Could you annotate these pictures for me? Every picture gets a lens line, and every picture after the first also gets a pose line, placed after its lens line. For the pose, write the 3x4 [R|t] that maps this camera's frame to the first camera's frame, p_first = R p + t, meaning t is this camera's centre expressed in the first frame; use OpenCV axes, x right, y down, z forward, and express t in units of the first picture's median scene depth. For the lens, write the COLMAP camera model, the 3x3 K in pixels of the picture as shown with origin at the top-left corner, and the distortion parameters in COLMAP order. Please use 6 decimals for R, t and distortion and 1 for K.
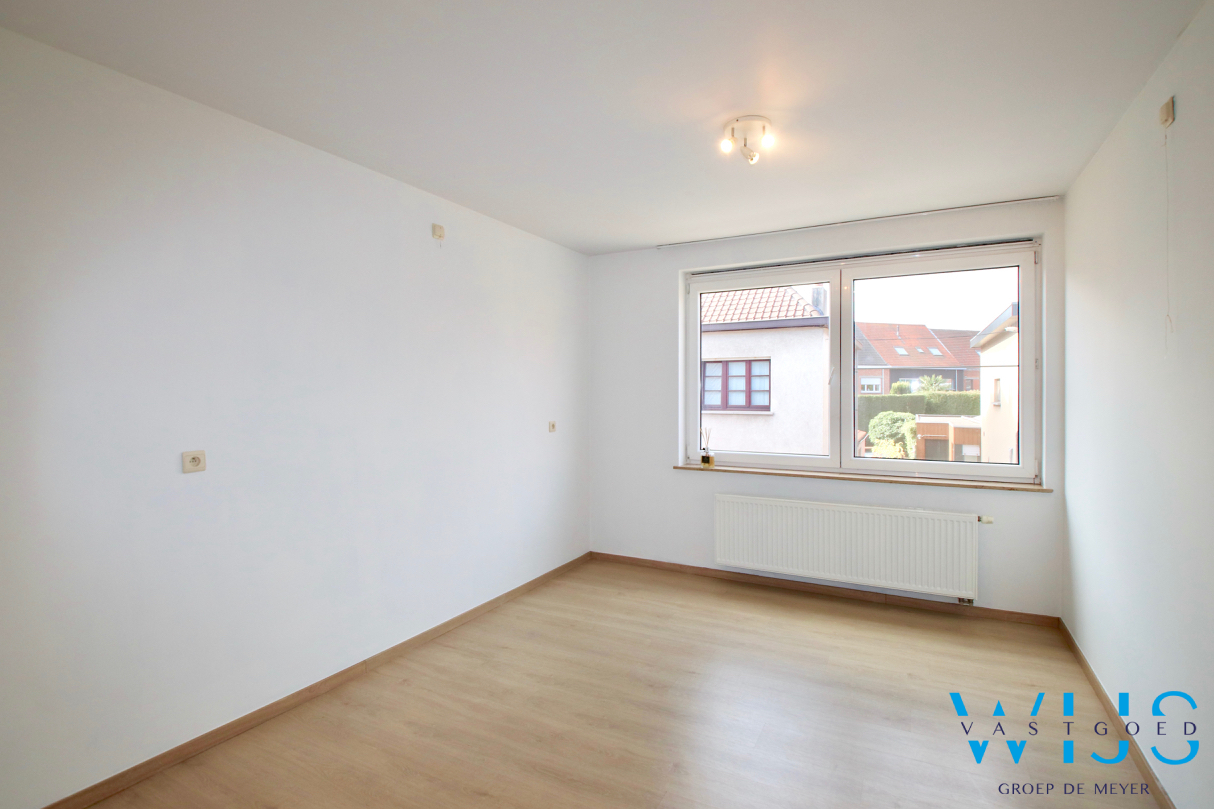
lens RADIAL K [[582.0, 0, 610.0], [0, 582.0, 399.7], [0, 0, 1]] dist [0.018468, -0.027556]
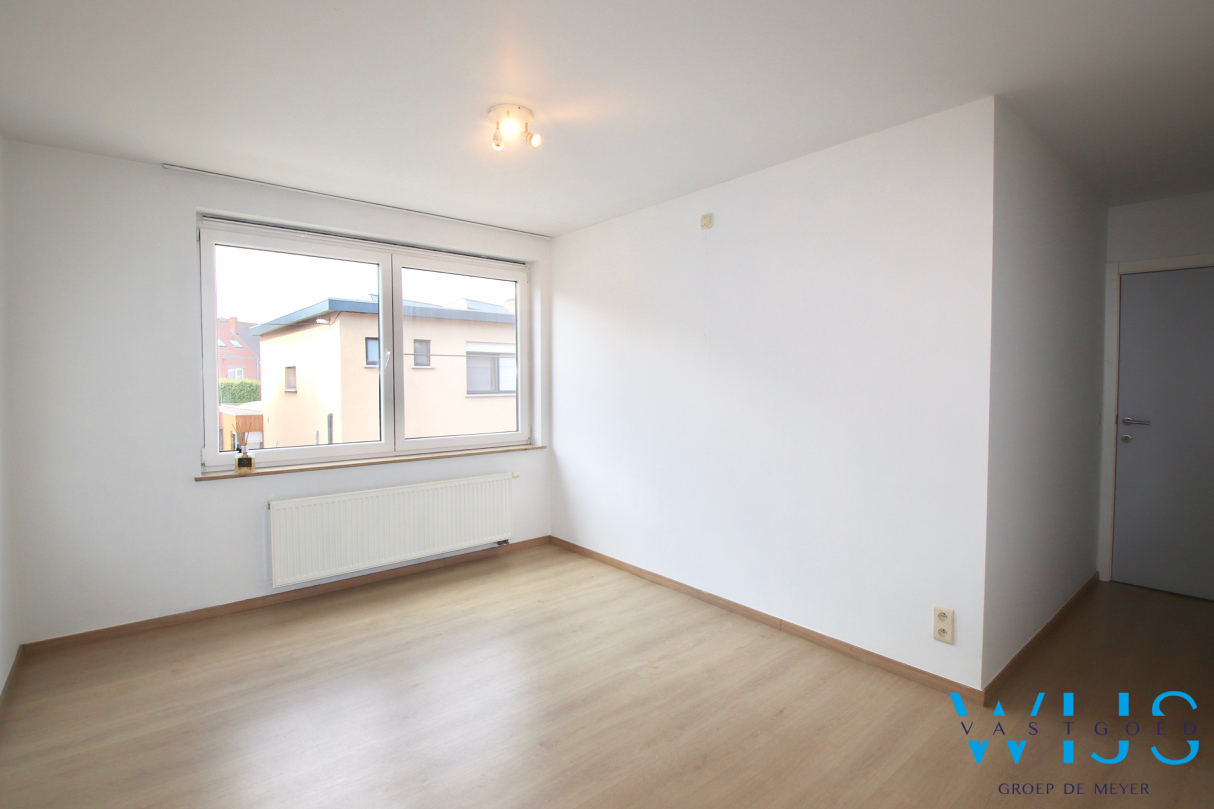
lens RADIAL K [[582.0, 0, 610.0], [0, 582.0, 399.7], [0, 0, 1]] dist [0.018468, -0.027556]
pose [[0.376424, -0.032123, 0.925890, -0.435248], [0.013241, 0.999483, 0.029293, 0.003289], [-0.926353, 0.001234, 0.376655, 0.295486]]
